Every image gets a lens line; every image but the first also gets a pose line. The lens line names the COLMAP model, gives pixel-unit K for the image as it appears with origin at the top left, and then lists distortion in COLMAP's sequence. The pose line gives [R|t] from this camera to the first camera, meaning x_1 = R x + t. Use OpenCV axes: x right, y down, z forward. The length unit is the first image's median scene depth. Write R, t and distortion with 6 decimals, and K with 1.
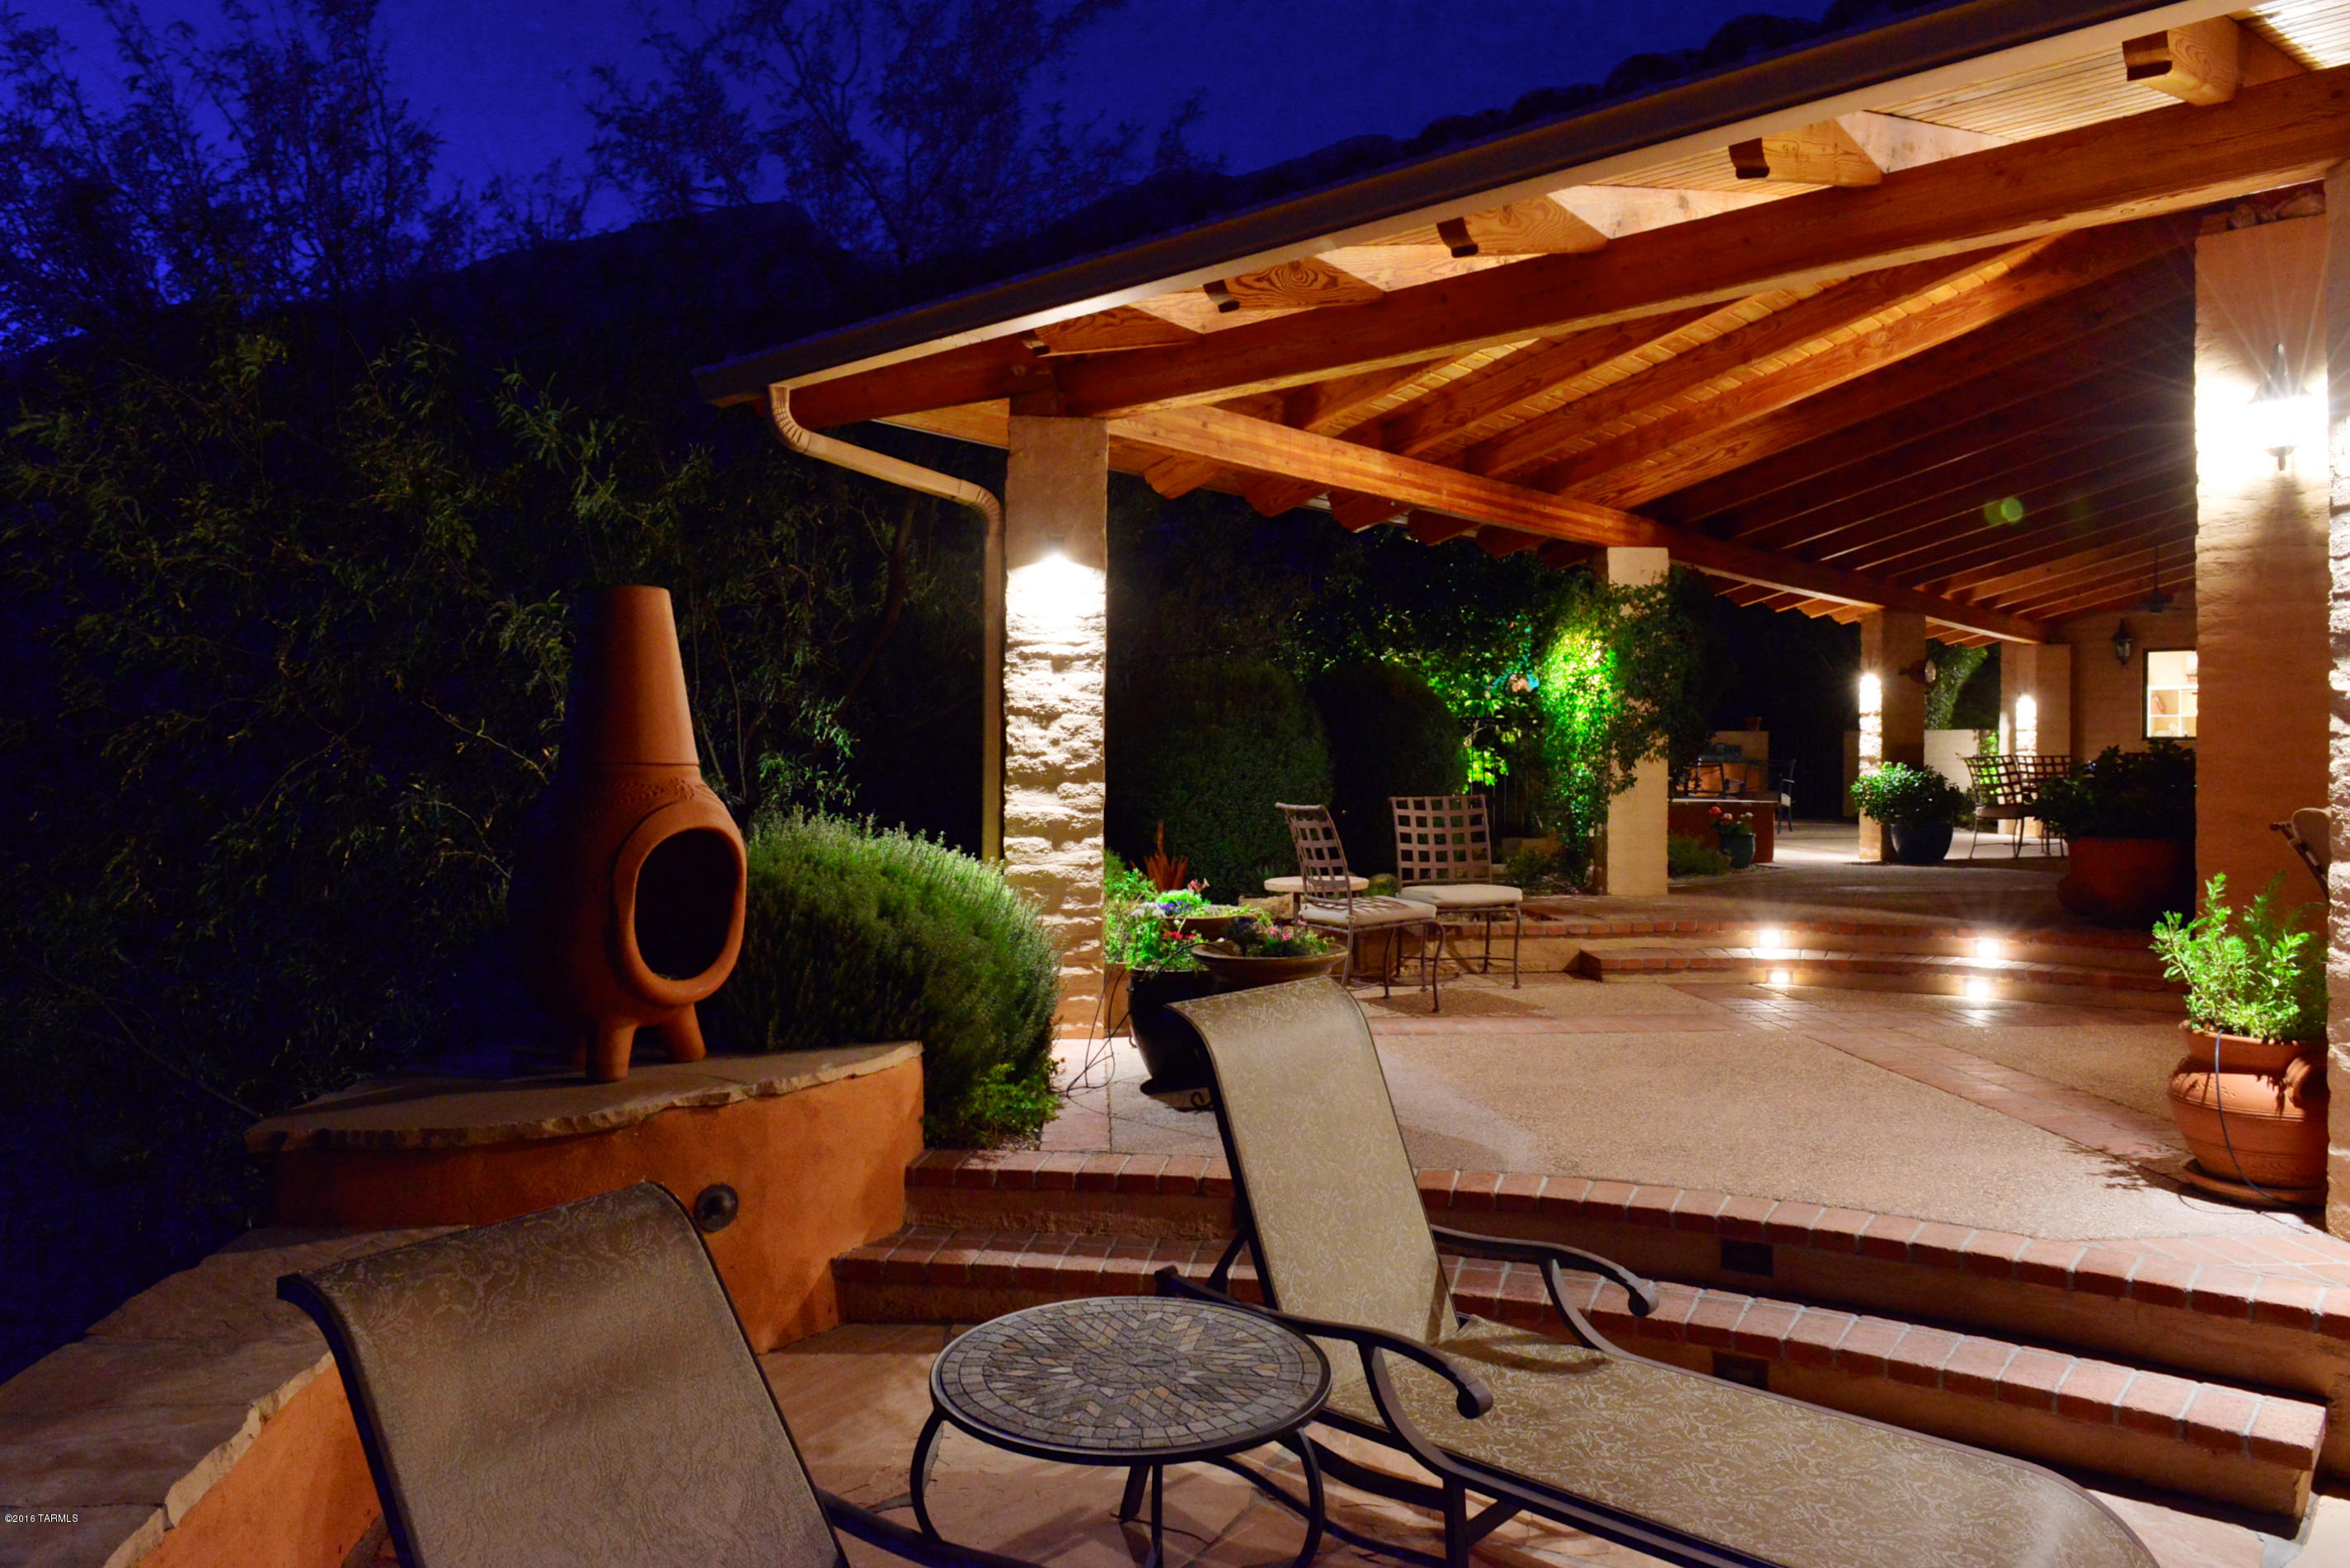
lens RADIAL K [[1625.2, 0, 1175.7], [0, 1625.2, 788.8], [0, 0, 1]] dist [-0.006360, -0.010590]
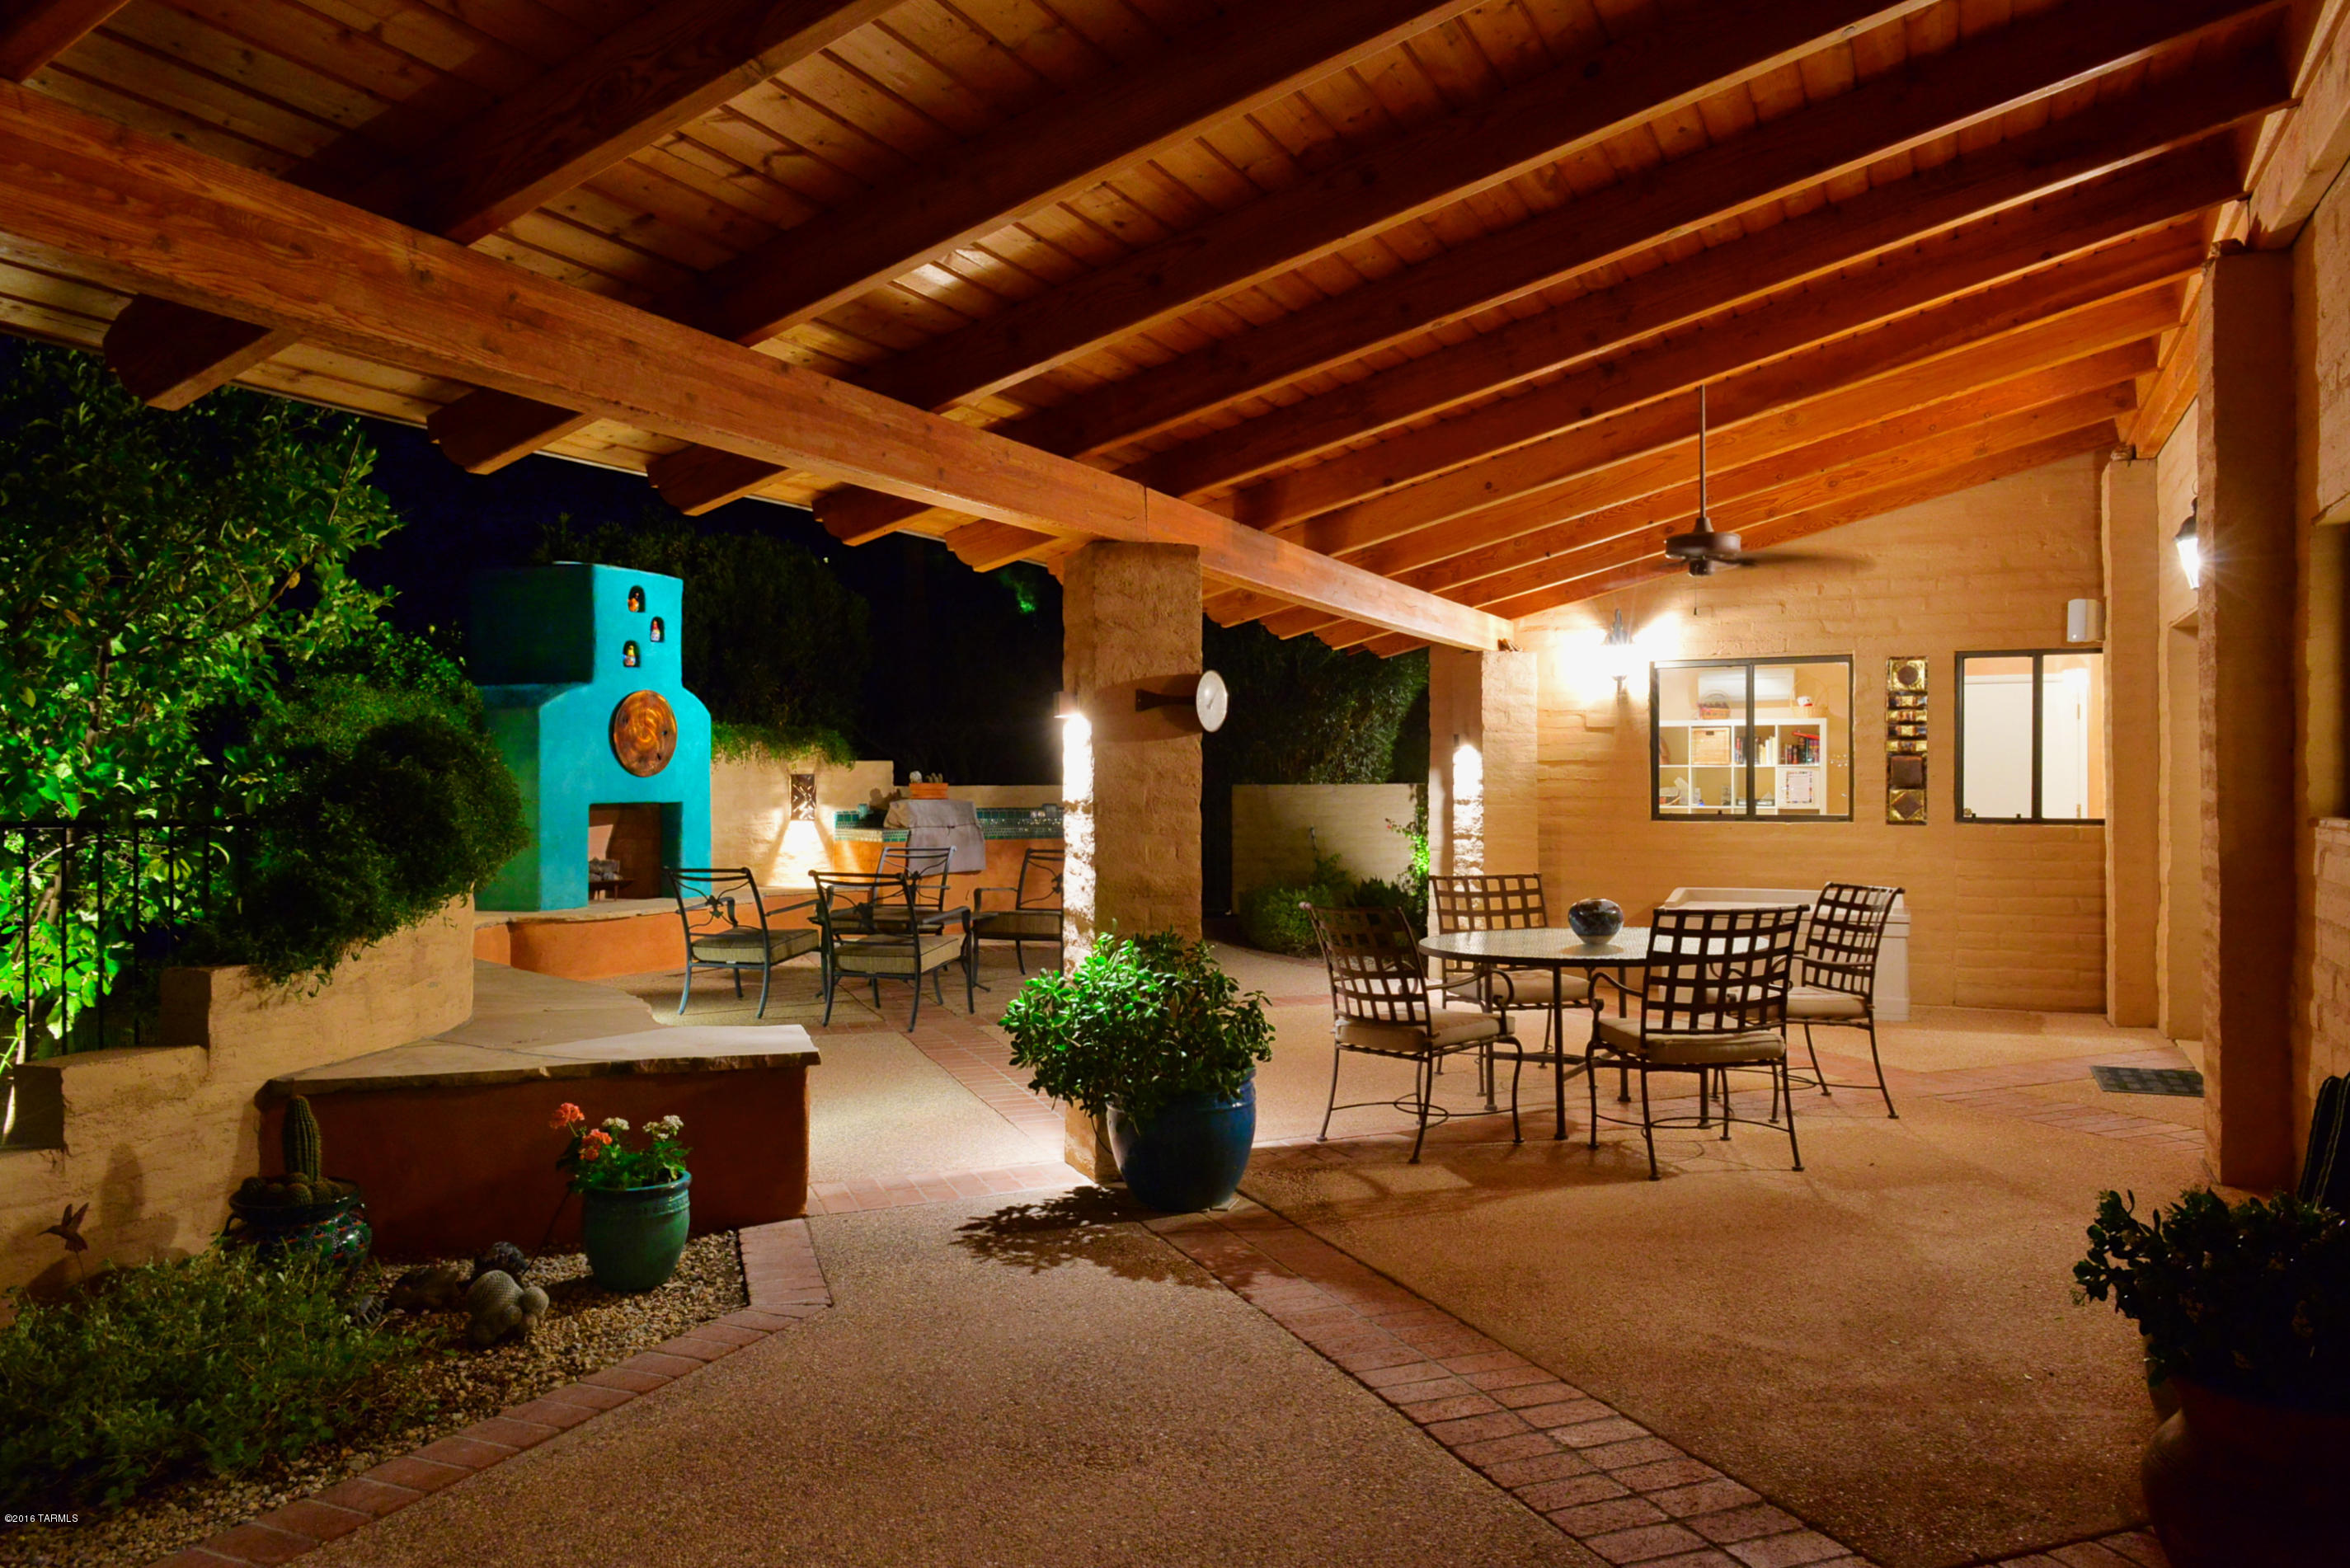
lens RADIAL K [[1625.2, 0, 1177.8], [0, 1625.2, 778.4], [0, 0, 1]] dist [-0.006360, -0.010590]
pose [[0.961221, -0.004418, 0.275744, 0.560485], [0.008788, 0.999855, -0.014617, -0.076952], [-0.275639, 0.016473, 0.961120, 0.998784]]
